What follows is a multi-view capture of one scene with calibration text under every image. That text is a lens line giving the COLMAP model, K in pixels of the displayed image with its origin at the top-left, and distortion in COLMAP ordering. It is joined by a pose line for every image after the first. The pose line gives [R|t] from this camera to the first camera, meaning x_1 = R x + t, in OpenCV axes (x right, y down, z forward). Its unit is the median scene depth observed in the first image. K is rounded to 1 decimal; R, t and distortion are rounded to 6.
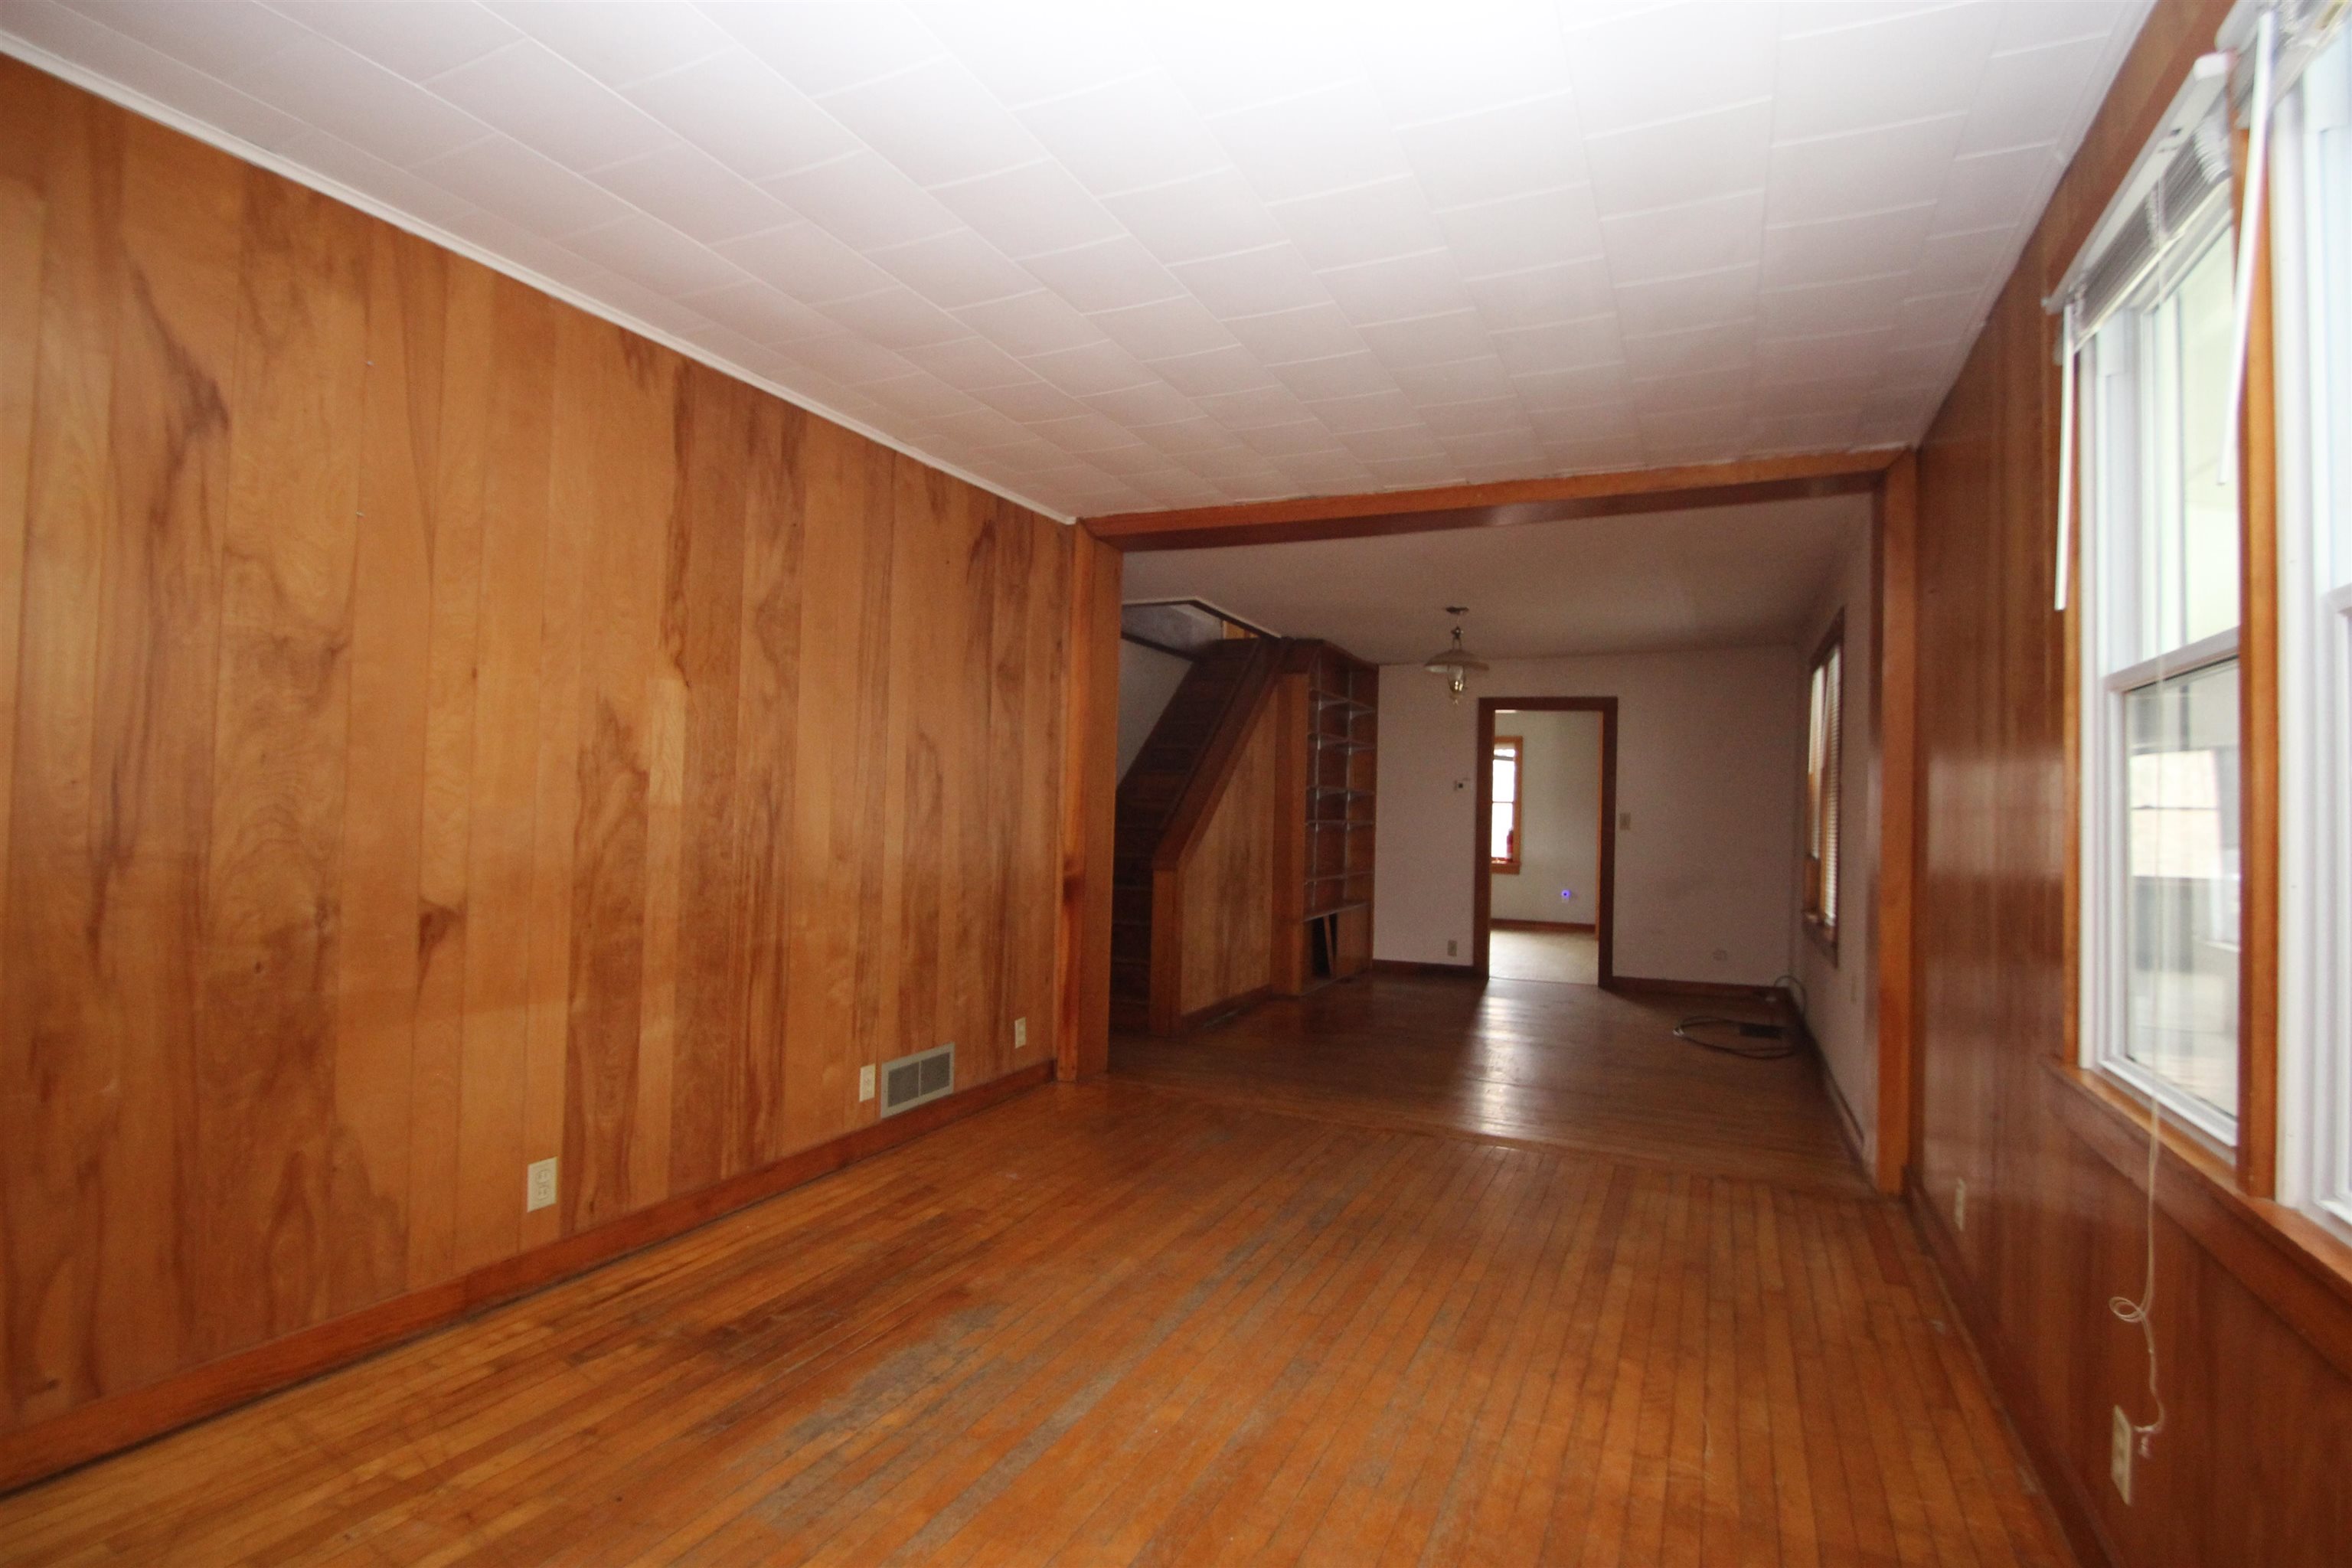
lens RADIAL K [[1135.0, 0, 1176.2], [0, 1135.0, 781.0], [0, 0, 1]] dist [-0.000516, -0.000587]
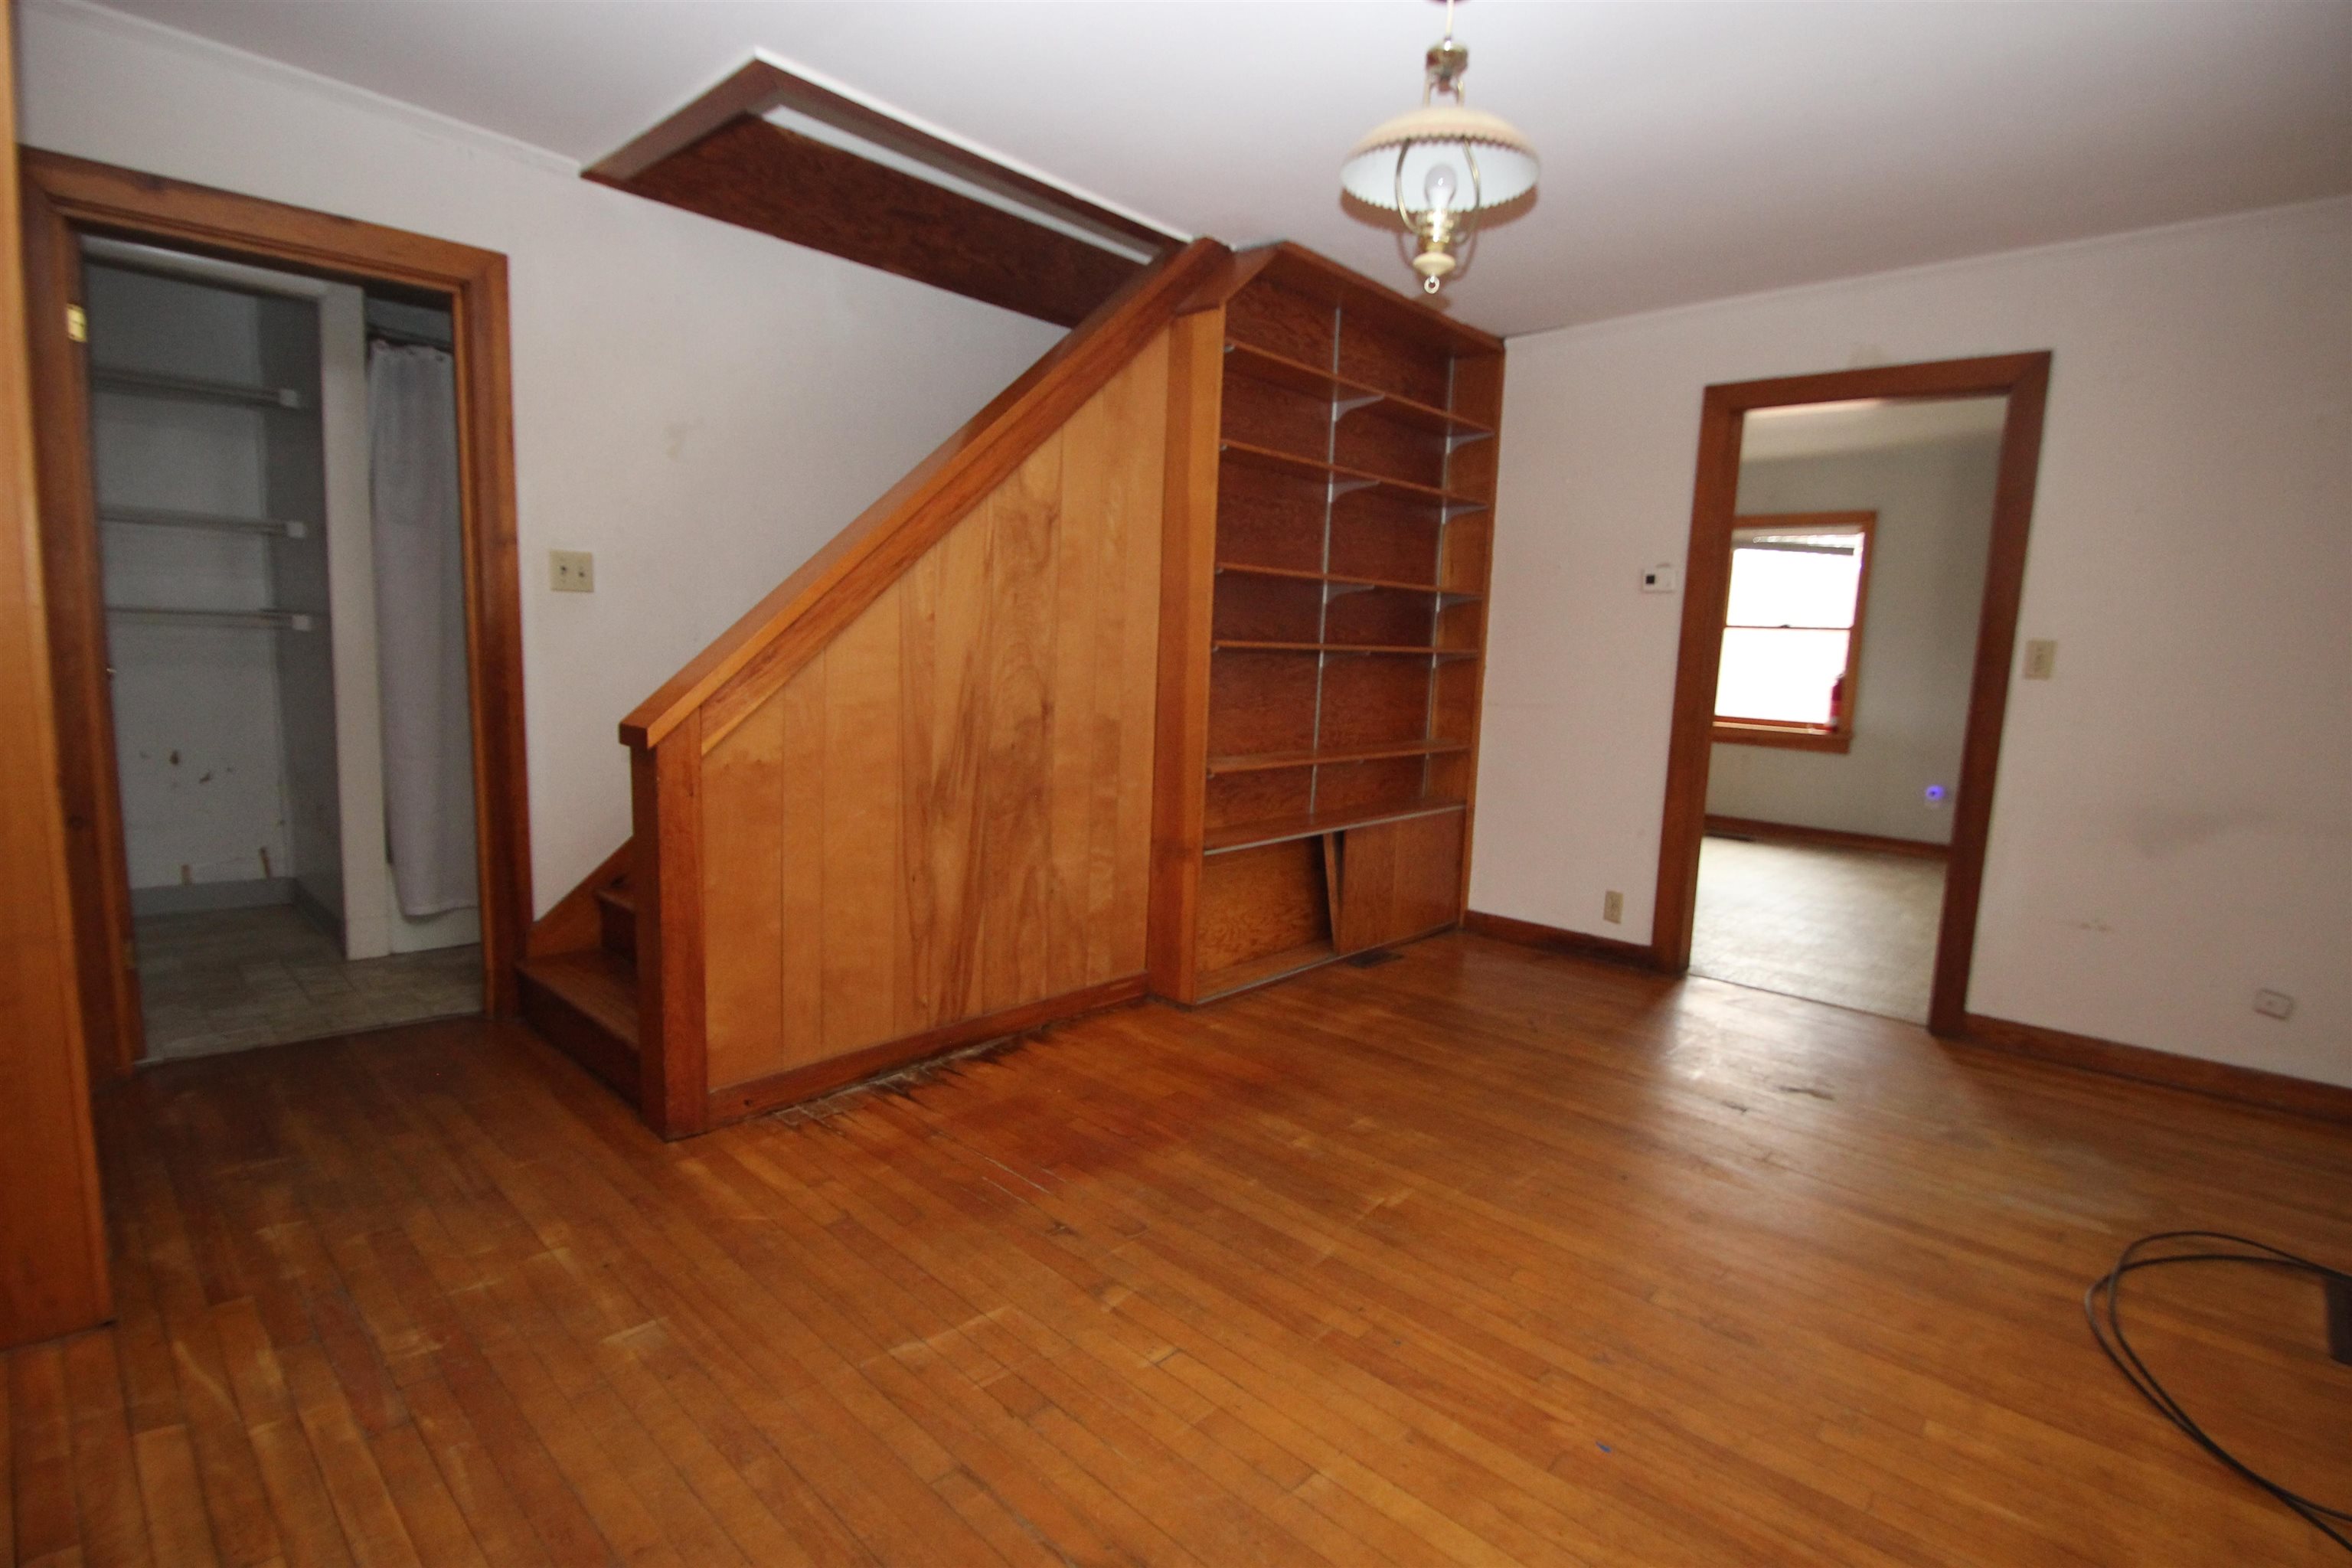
lens RADIAL K [[1135.0, 0, 1186.9], [0, 1135.0, 784.0], [0, 0, 1]] dist [-0.000516, -0.000587]
pose [[0.950379, 0.053392, -0.306478, 0.212898], [-0.007969, 0.989017, 0.147587, 0.020475], [0.310992, -0.137822, 0.940367, 0.470517]]
